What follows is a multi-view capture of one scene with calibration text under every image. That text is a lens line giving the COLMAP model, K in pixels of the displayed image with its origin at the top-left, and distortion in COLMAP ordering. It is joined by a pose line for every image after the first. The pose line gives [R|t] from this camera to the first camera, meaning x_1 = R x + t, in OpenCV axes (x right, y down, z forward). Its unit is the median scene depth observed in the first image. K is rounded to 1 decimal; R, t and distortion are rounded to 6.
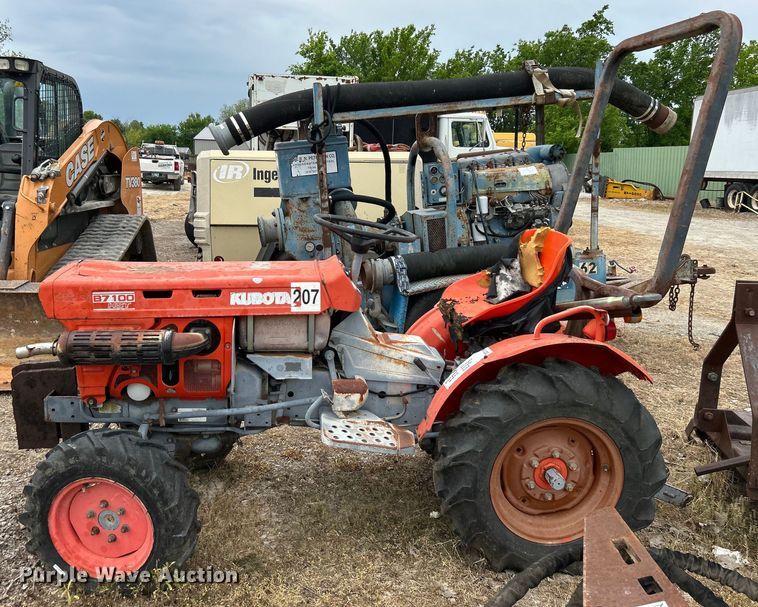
lens RADIAL K [[655.9, 0, 347.9], [0, 655.9, 286.0], [0, 0, 1]] dist [0.047963, -0.053338]
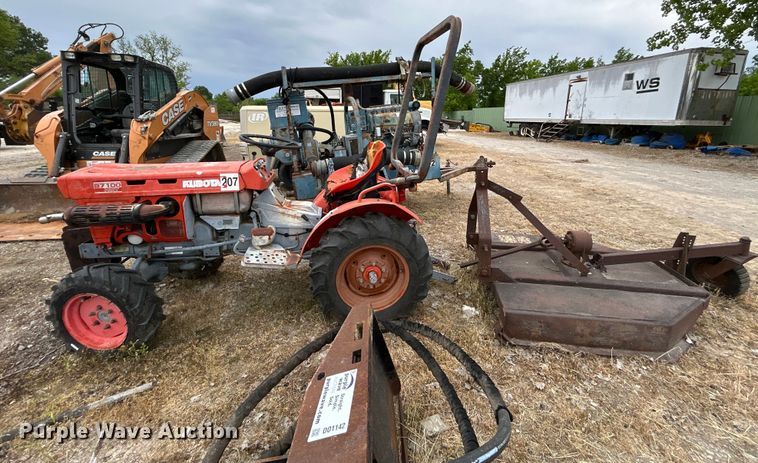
lens RADIAL K [[307.1, 0, 382.8], [0, 307.1, 192.0], [0, 0, 1]] dist [0.000750, -0.000383]
pose [[0.995982, -0.028108, 0.085029, 0.267651], [0.023256, 0.998074, 0.057516, 0.005865], [-0.086482, -0.055308, 0.994717, 0.156074]]
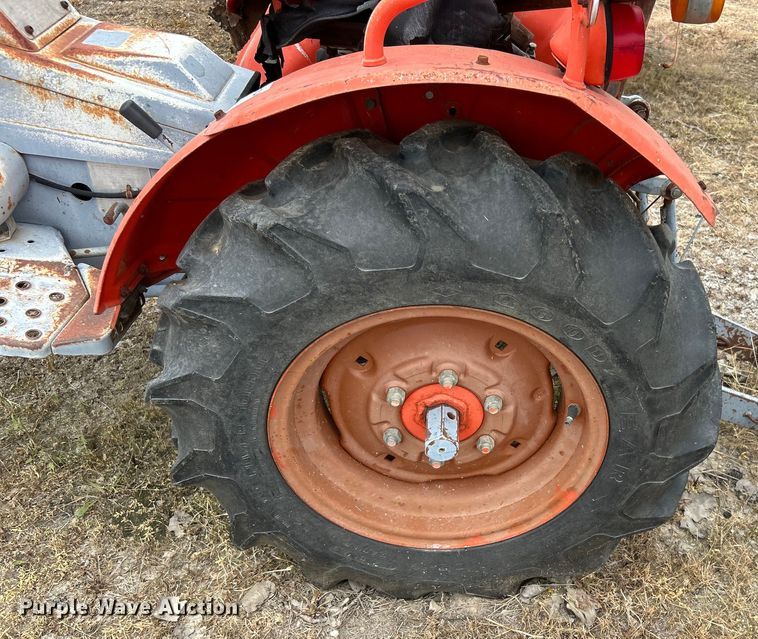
lens RADIAL K [[767.2, 0, 500.7], [0, 767.2, 375.1], [0, 0, 1]] dist [-0.007777, 0.000000]
pose [[0.998535, 0.054103, 0.000603, 0.339788], [-0.047975, 0.880179, 0.472212, 0.034203], [0.025017, -0.471549, 0.881485, 0.586532]]
